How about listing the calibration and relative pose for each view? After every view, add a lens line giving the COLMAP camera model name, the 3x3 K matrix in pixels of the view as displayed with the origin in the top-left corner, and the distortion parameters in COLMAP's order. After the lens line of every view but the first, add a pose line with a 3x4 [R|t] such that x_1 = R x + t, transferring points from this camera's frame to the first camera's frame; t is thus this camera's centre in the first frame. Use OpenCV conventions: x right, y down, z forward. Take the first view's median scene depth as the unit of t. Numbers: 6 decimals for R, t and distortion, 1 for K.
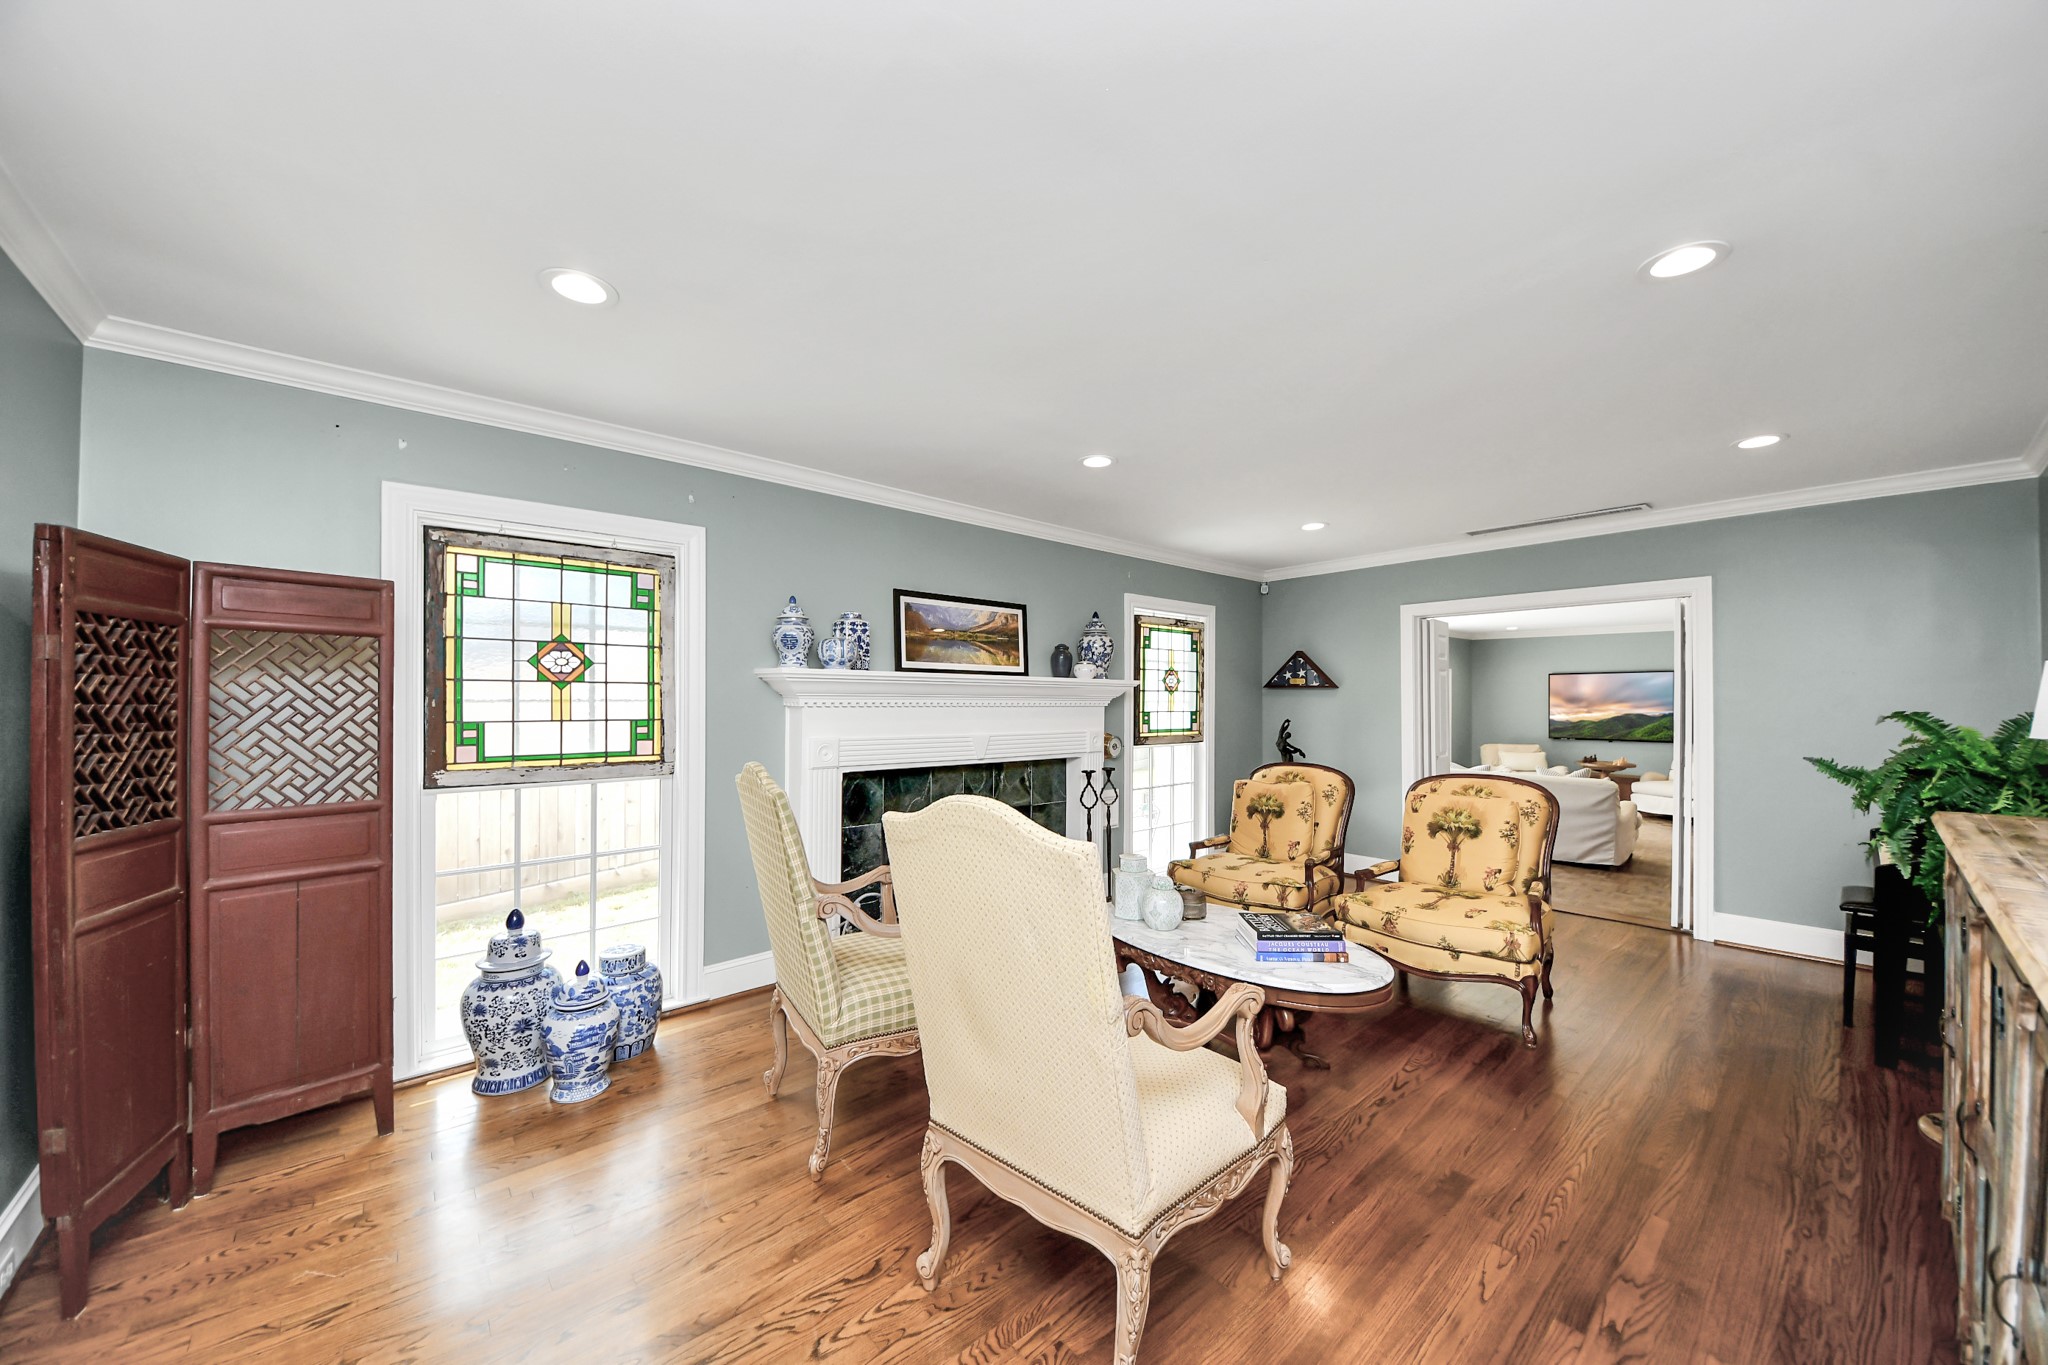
lens RADIAL K [[679.1, 0, 1010.0], [0, 679.1, 694.8], [0, 0, 1]] dist [0.001639, -0.004517]
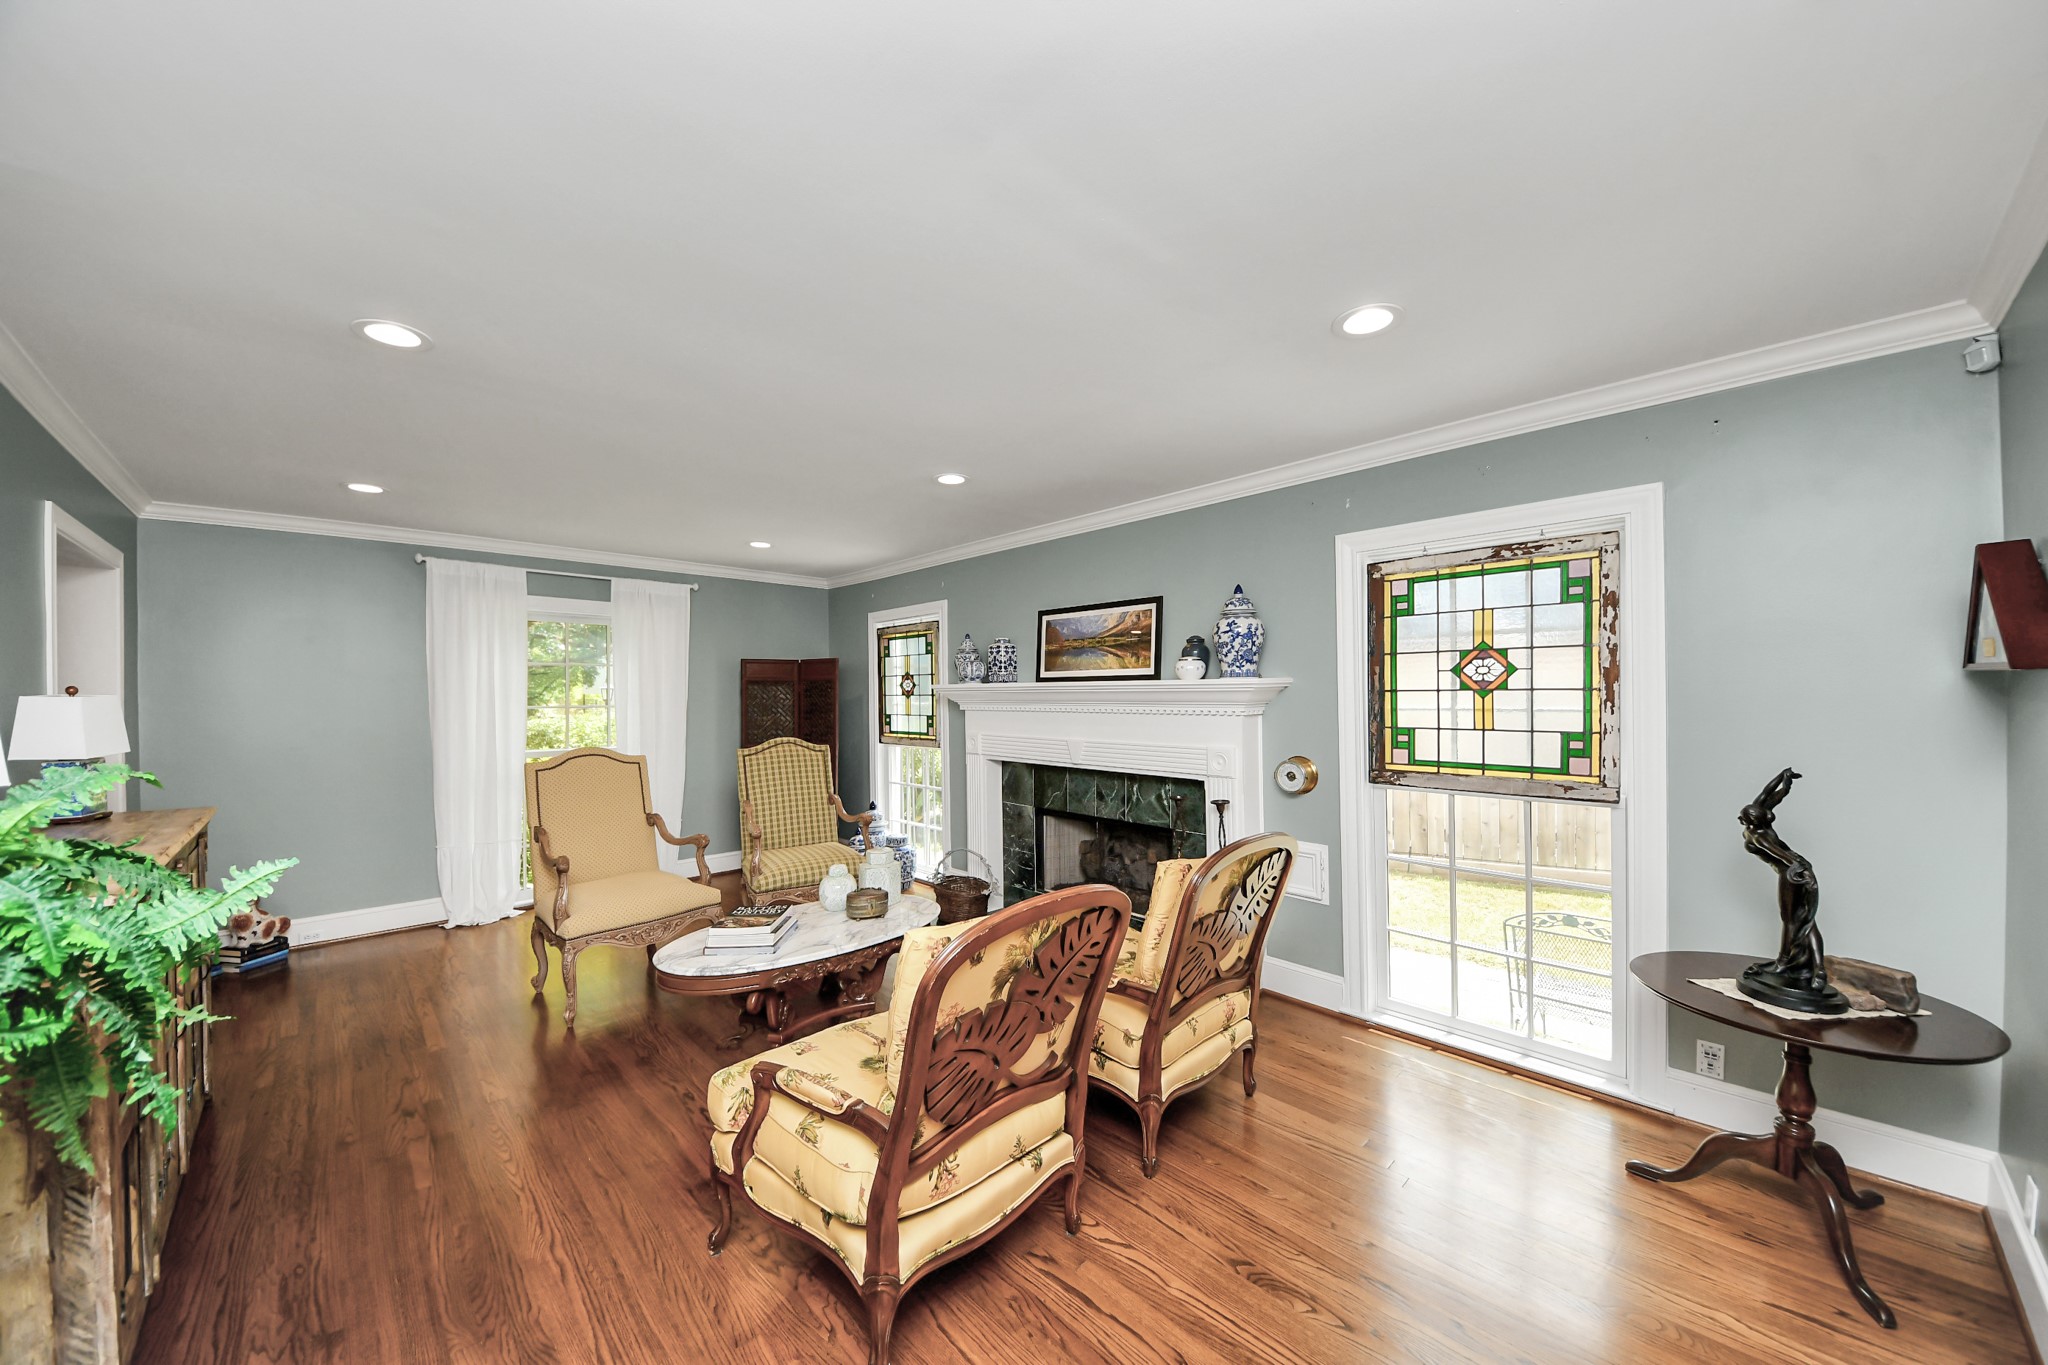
lens RADIAL K [[729.0, 0, 1030.6], [0, 729.0, 702.1], [0, 0, 1]] dist [0.000737, -0.006475]
pose [[0.069485, -0.004945, -0.997571, 0.782068], [0.000720, 0.999988, -0.004907, 0.006209], [0.997583, -0.000377, 0.069487, 0.639841]]
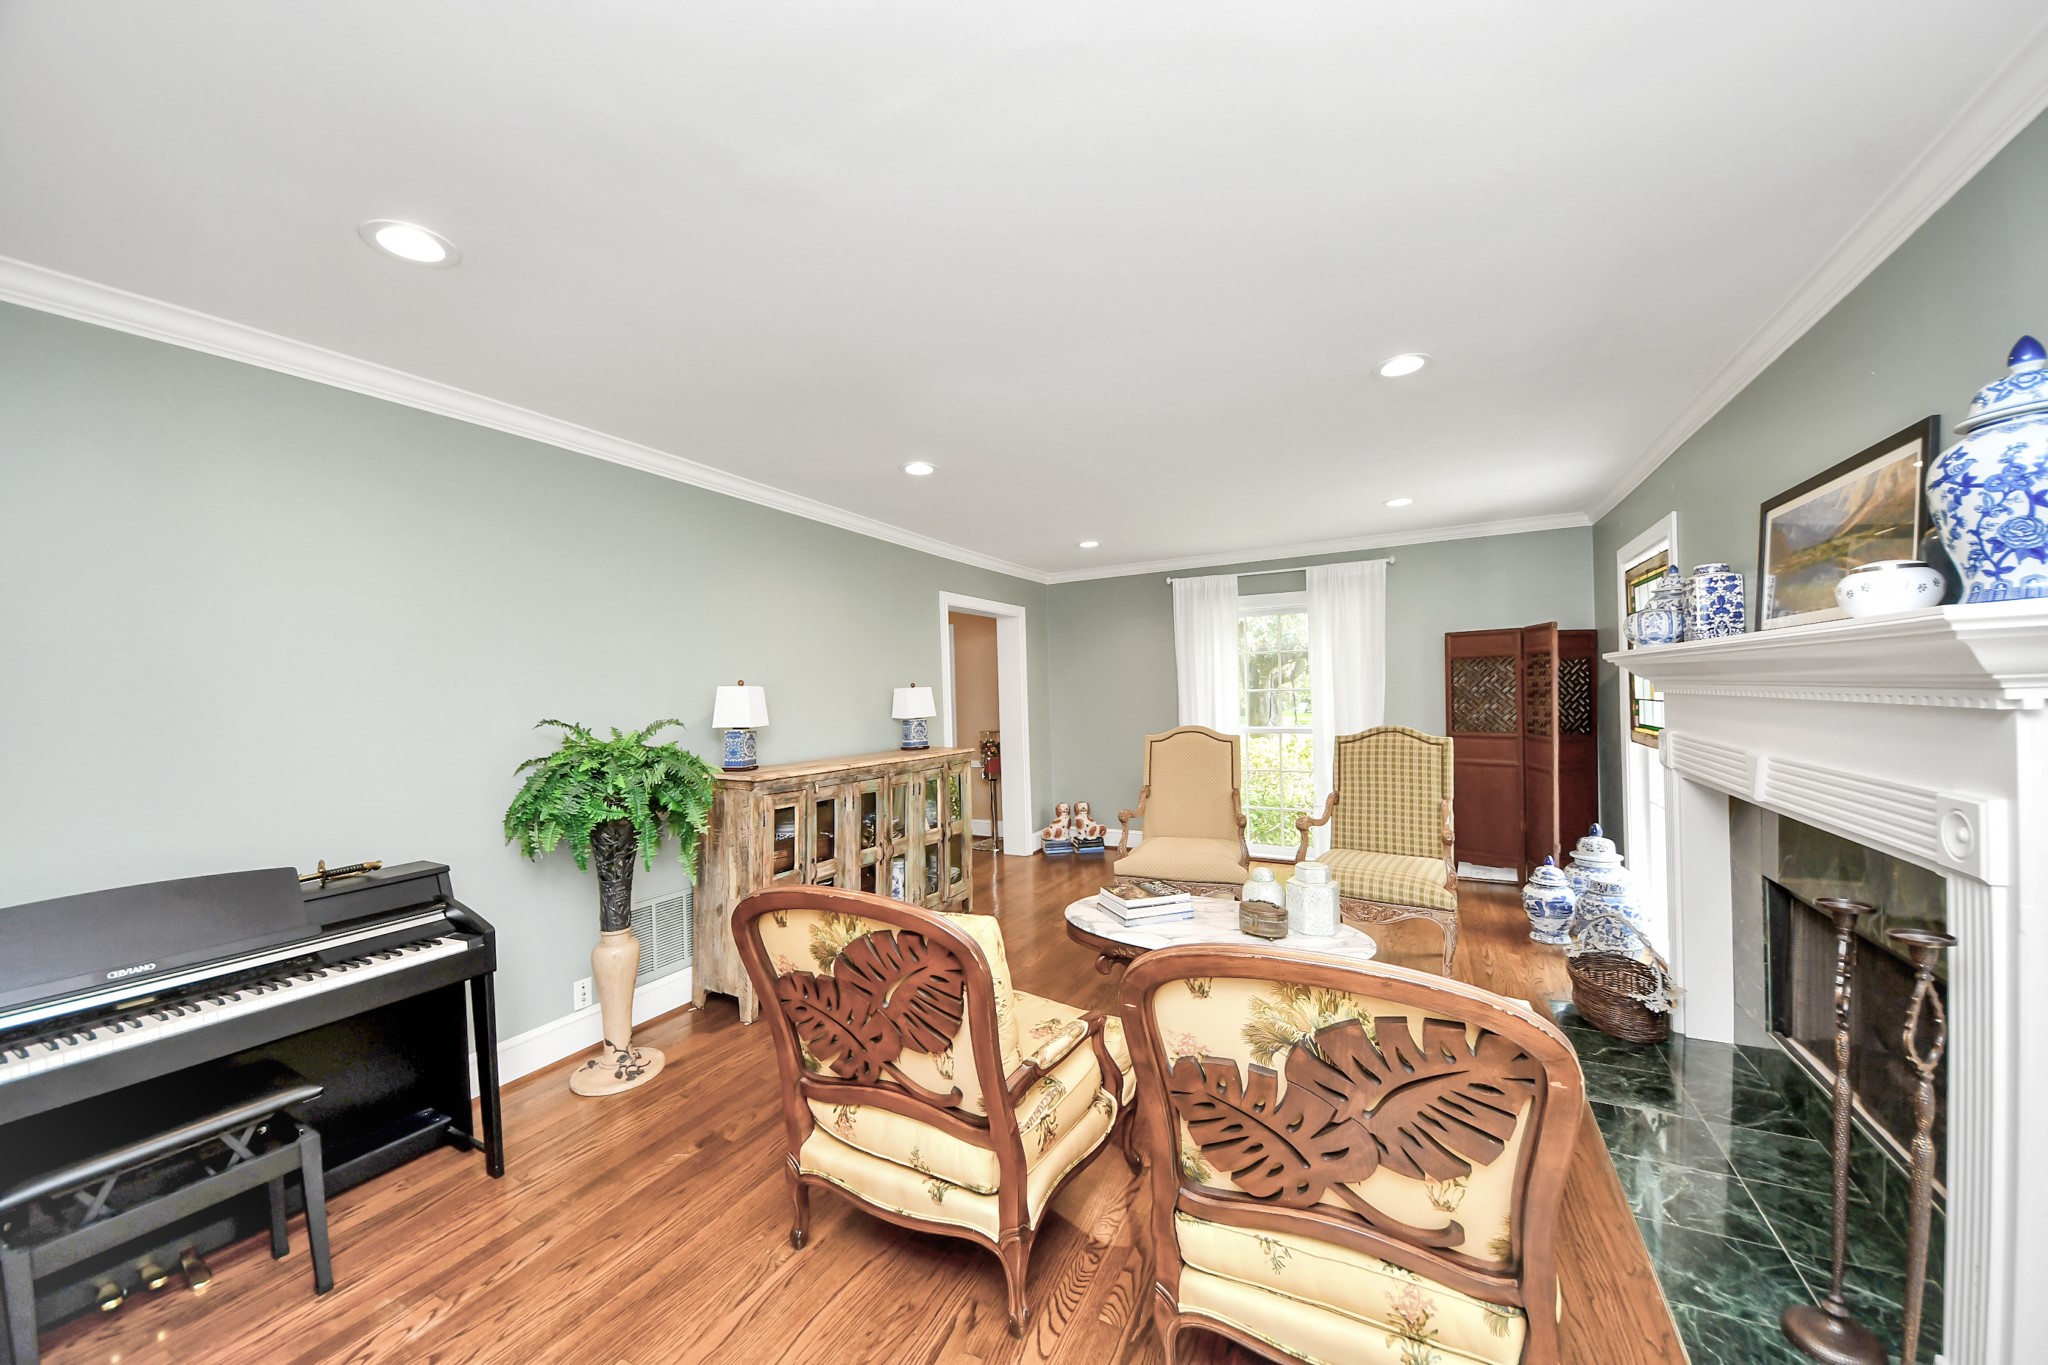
lens RADIAL K [[722.3, 0, 1032.1], [0, 722.3, 696.0], [0, 0, 1]] dist [0.000722, -0.009630]
pose [[-0.930348, 0.019066, -0.366182, 0.507180], [0.017932, 0.999818, 0.006496, 0.004358], [0.366239, -0.000523, -0.930521, 0.976742]]
